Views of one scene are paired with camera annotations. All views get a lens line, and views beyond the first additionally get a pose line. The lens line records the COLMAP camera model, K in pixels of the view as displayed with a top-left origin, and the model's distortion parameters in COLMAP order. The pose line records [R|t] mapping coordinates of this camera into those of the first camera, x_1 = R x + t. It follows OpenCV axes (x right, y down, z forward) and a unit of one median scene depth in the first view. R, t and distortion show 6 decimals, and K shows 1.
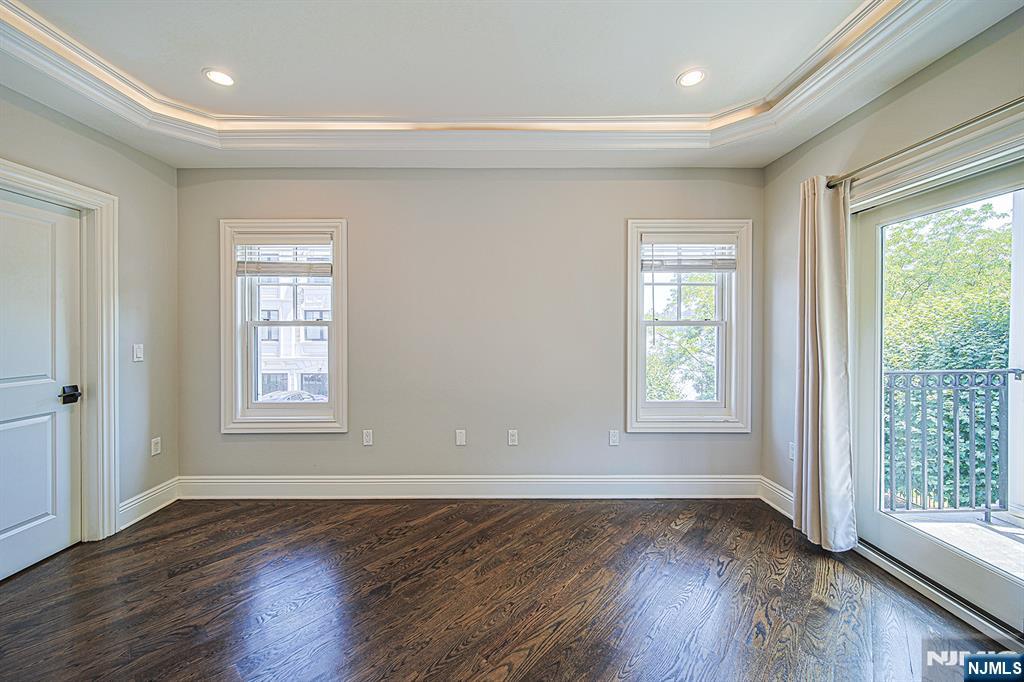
lens RADIAL K [[384.9, 0, 504.1], [0, 384.9, 330.0], [0, 0, 1]] dist [-0.000943, -0.000136]
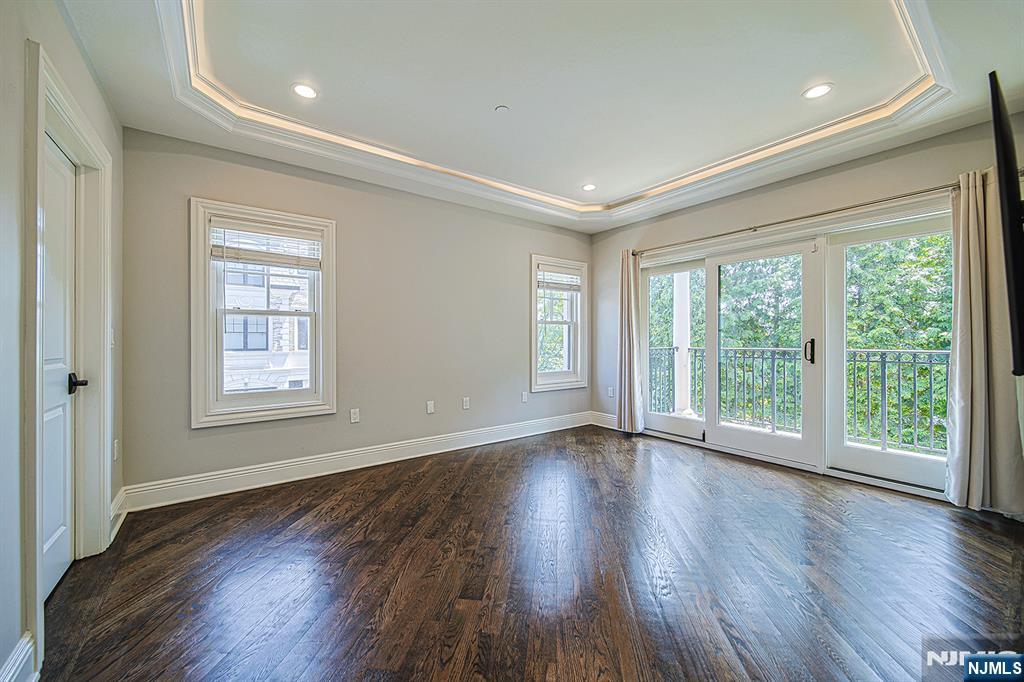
lens RADIAL K [[389.4, 0, 508.2], [0, 389.4, 336.6], [0, 0, 1]] dist [-0.003042, -0.000065]
pose [[0.806783, 0.004306, 0.590832, -0.698960], [0.003506, 0.999921, -0.012075, 0.064357], [-0.590838, 0.011814, 0.806704, -0.205897]]
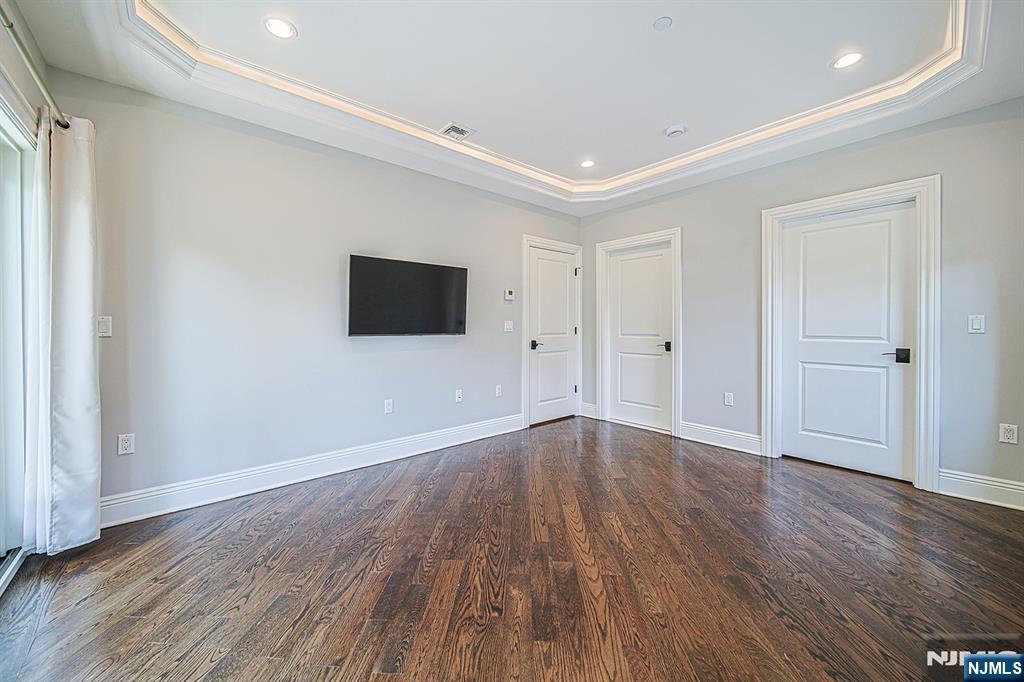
lens RADIAL K [[384.9, 0, 504.1], [0, 384.9, 330.0], [0, 0, 1]] dist [-0.000943, -0.000136]
pose [[-0.759625, 0.015680, -0.650173, 0.509336], [0.003728, 0.999798, 0.019756, 0.046988], [0.650351, 0.012583, -0.759530, 0.896113]]
